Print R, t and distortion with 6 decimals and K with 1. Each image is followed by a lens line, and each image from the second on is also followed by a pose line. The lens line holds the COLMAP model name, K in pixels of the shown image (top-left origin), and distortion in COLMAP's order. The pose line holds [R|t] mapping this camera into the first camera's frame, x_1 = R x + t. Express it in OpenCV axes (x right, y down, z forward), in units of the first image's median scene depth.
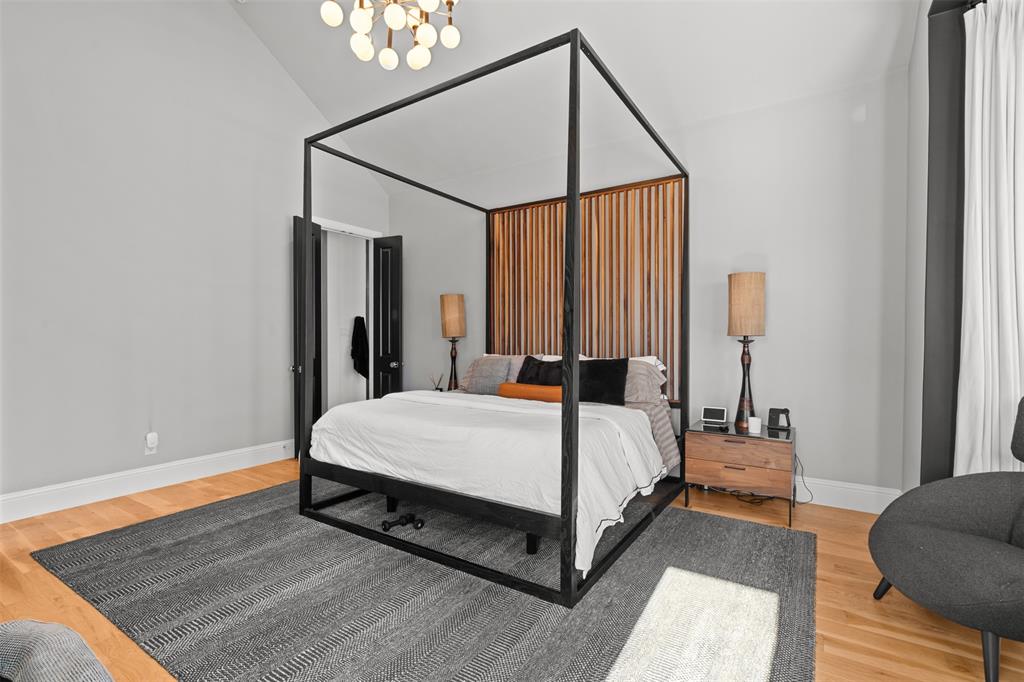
lens RADIAL K [[465.7, 0, 511.5], [0, 465.7, 341.1], [0, 0, 1]] dist [0.004122, 0.002105]
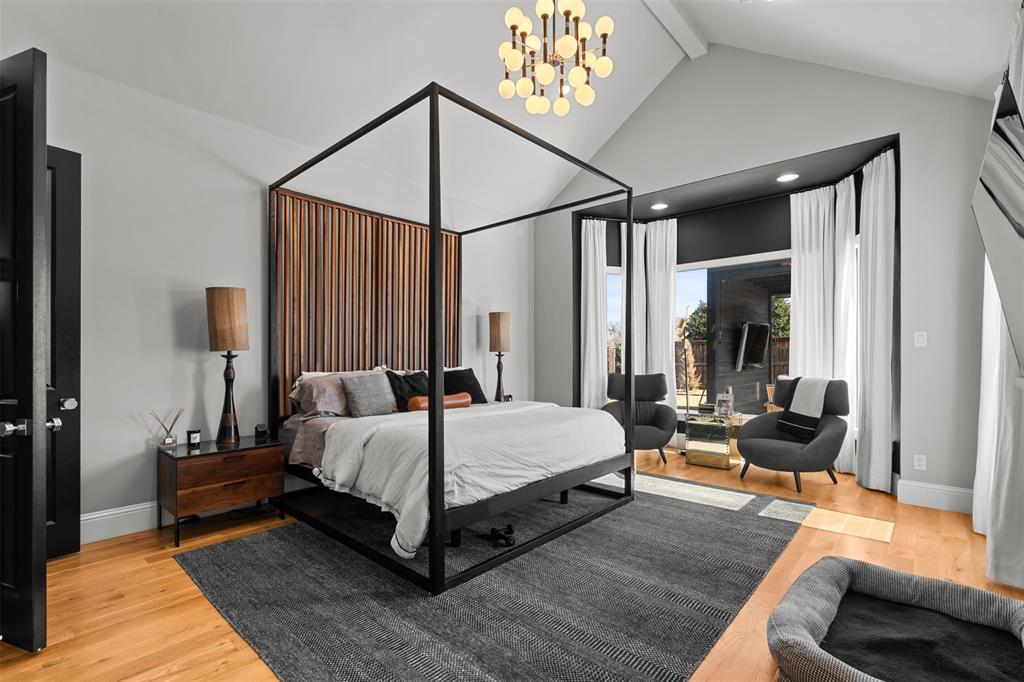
lens RADIAL K [[465.7, 0, 510.7], [0, 465.7, 348.9], [0, 0, 1]] dist [0.004122, 0.002105]
pose [[0.161616, 0.010998, 0.986792, -0.976473], [0.004536, 0.999919, -0.011887, -0.001271], [-0.986843, 0.006397, 0.161553, 0.650339]]
